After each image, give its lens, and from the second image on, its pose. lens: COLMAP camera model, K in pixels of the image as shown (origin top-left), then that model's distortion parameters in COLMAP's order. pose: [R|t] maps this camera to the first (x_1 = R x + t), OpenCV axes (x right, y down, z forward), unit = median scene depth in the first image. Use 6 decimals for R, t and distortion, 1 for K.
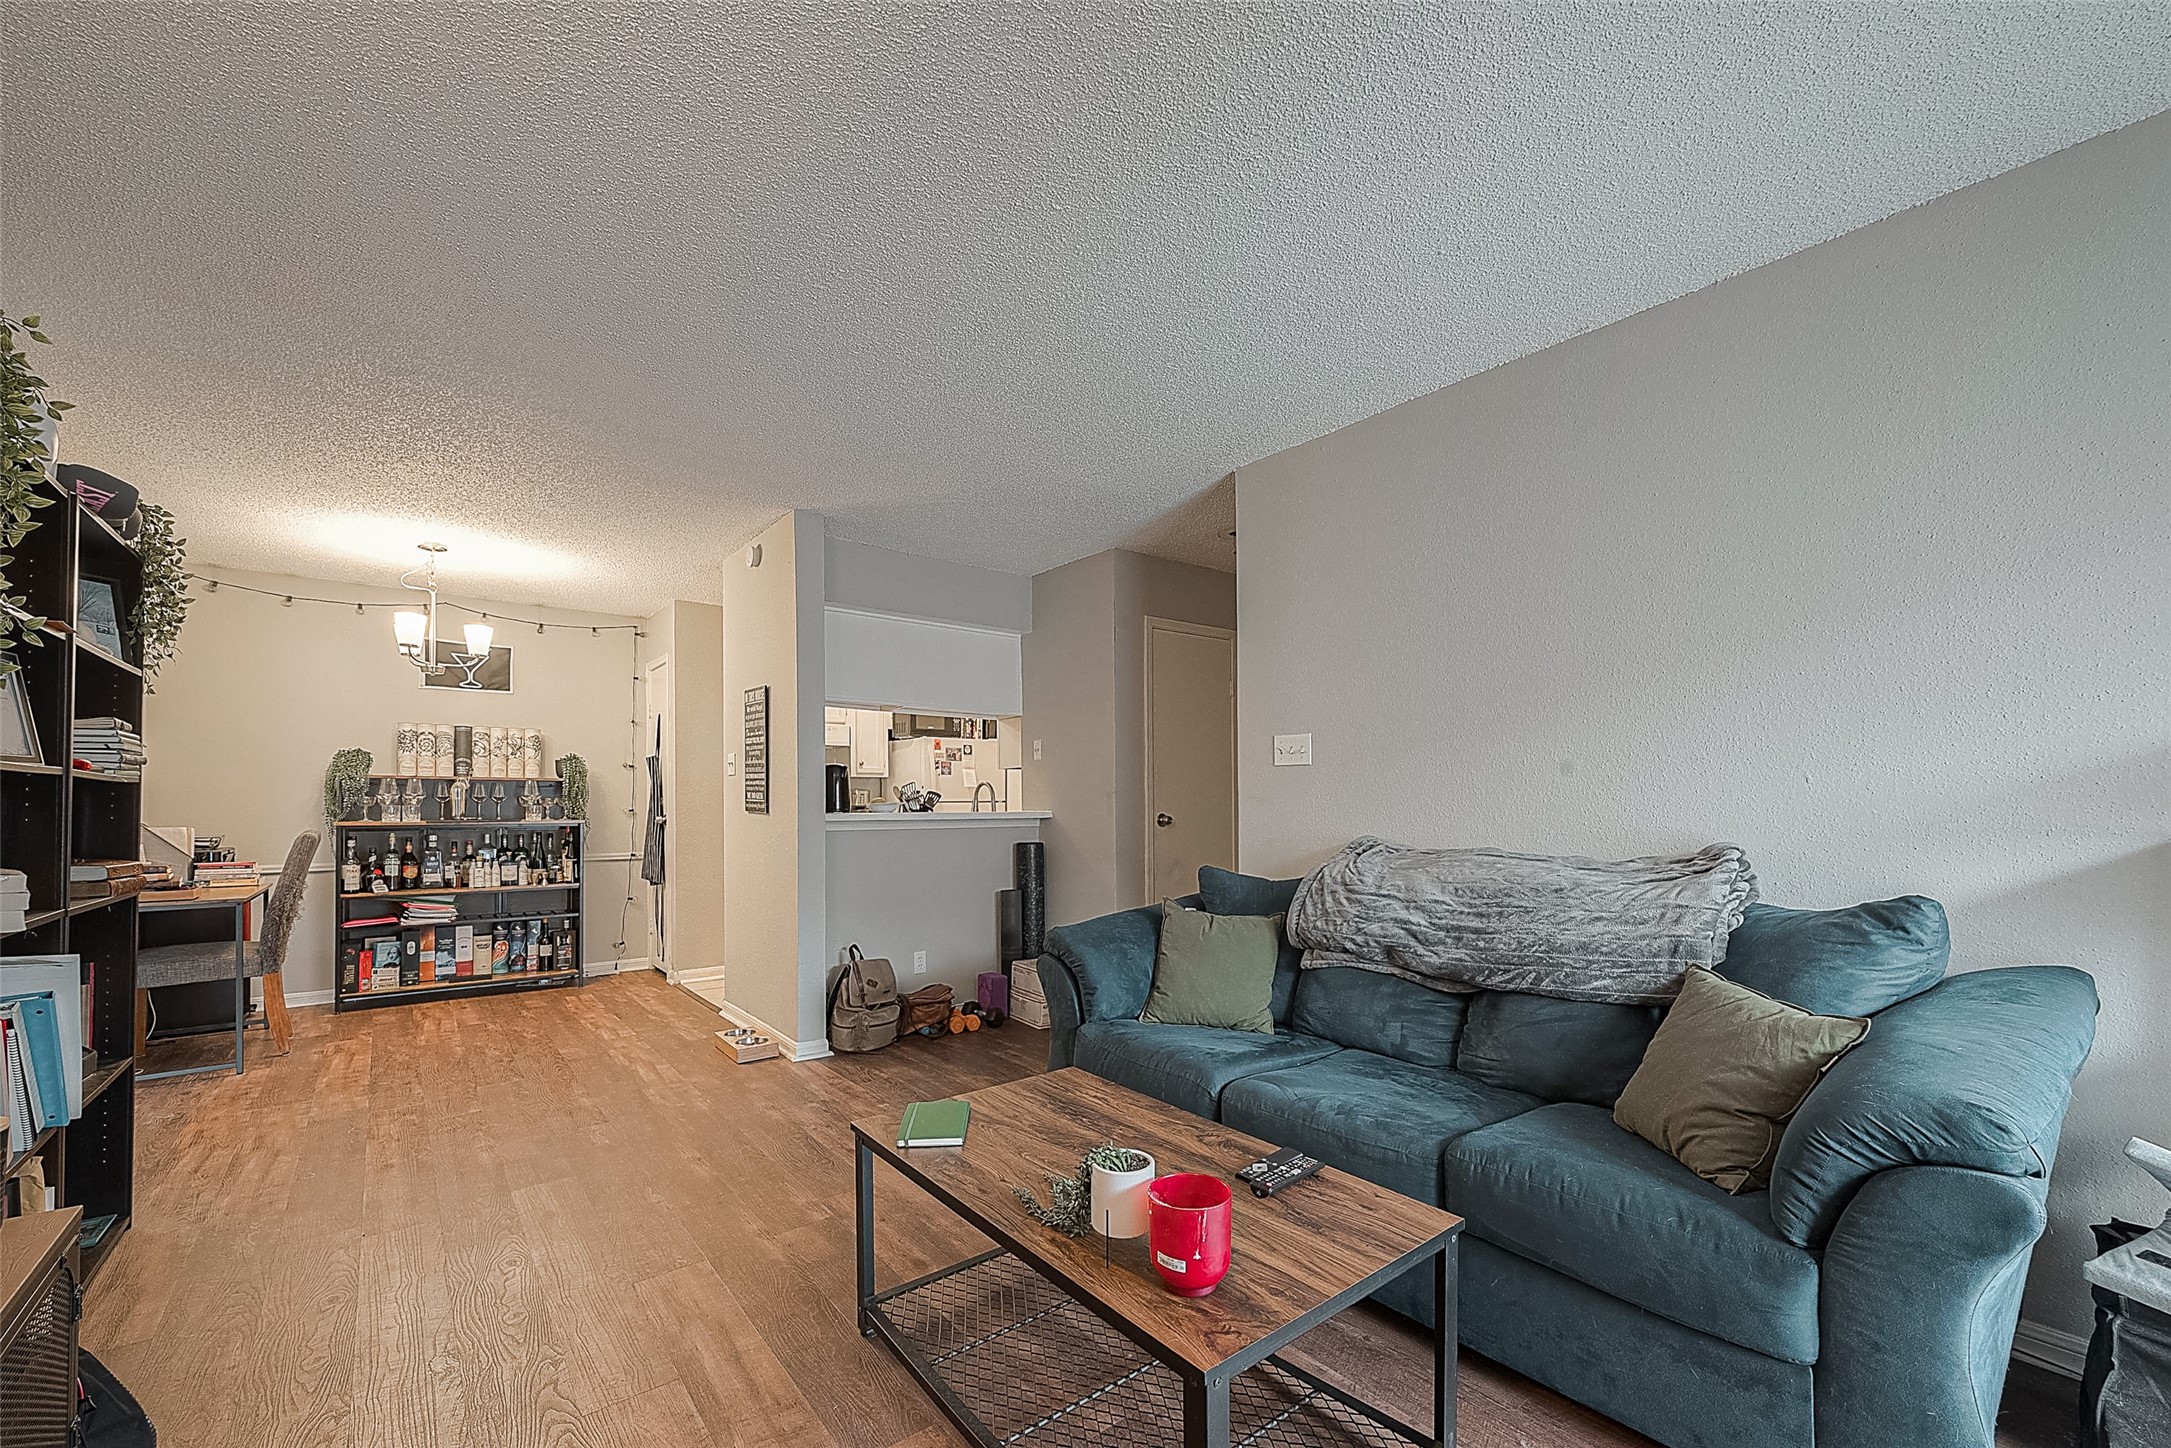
lens RADIAL K [[870.0, 0, 1050.1], [0, 870.0, 796.9], [0, 0, 1]] dist [-0.009876, 0.003312]
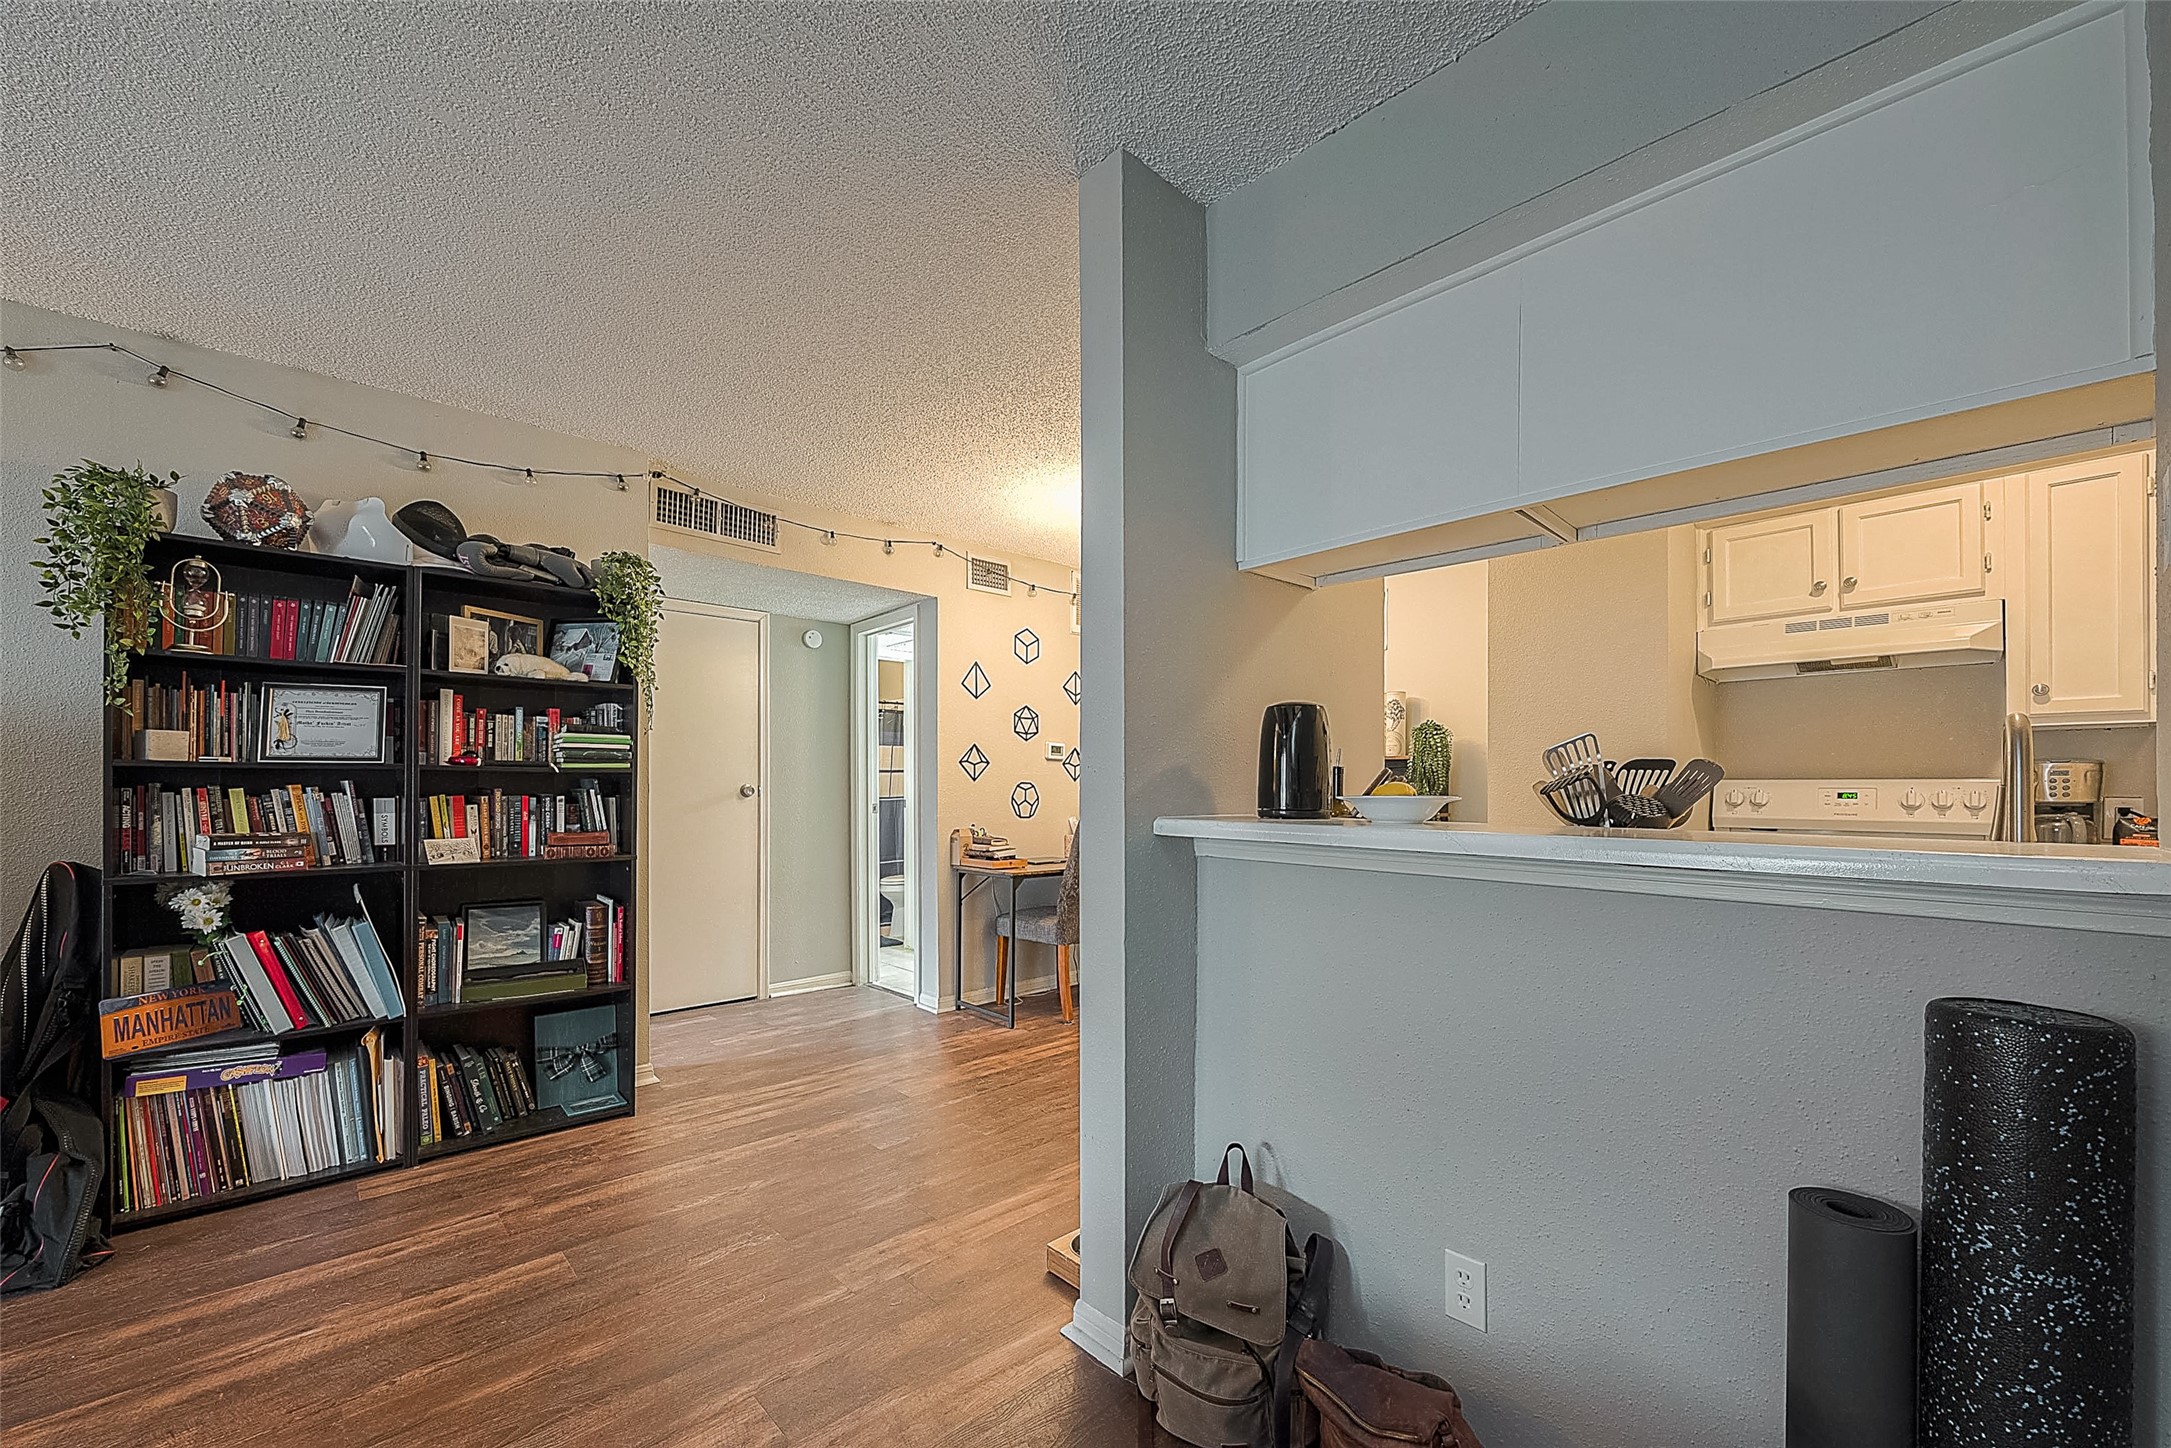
lens RADIAL K [[870.0, 0, 1143.1], [0, 870.0, 785.0], [0, 0, 1]] dist [-0.009876, 0.003312]
pose [[0.117410, 0.003910, -0.993076, 0.139632], [0.002974, 0.999986, 0.004289, -0.000356], [0.993079, -0.003457, 0.117397, 0.732585]]
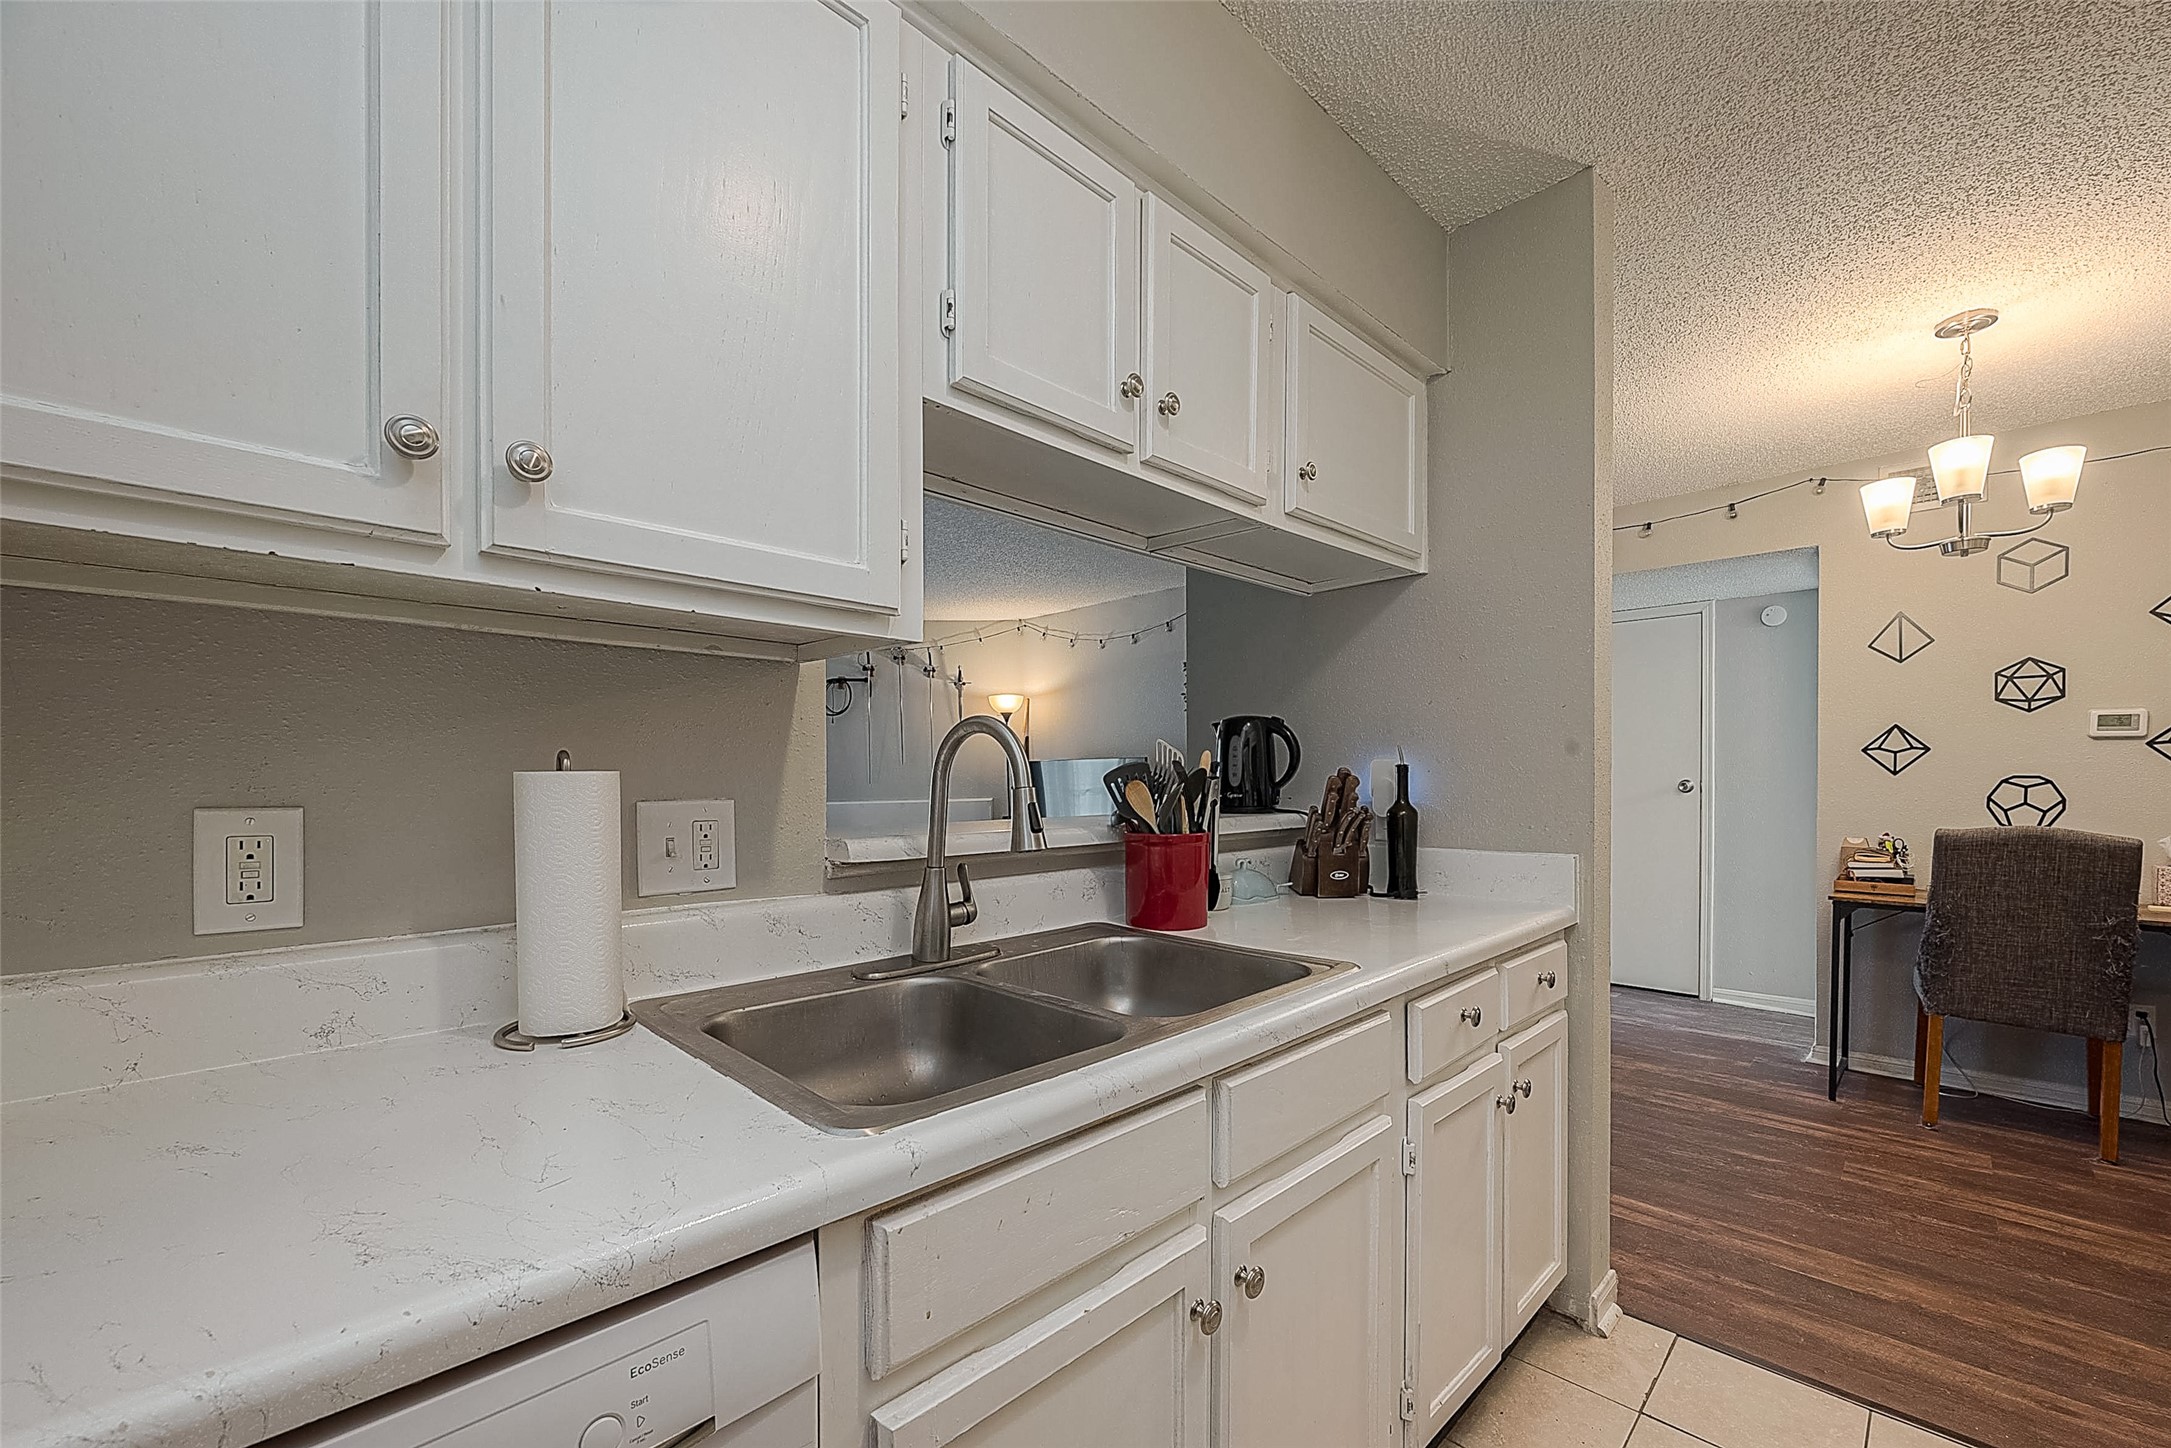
lens RADIAL K [[870.0, 0, 1051.7], [0, 870.0, 793.7], [0, 0, 1]] dist [-0.009876, 0.003312]
pose [[-0.994979, 0.010199, -0.099565, -0.063039], [0.009194, 0.999902, 0.010542, 0.000348], [0.099662, 0.009573, -0.994975, 1.245663]]
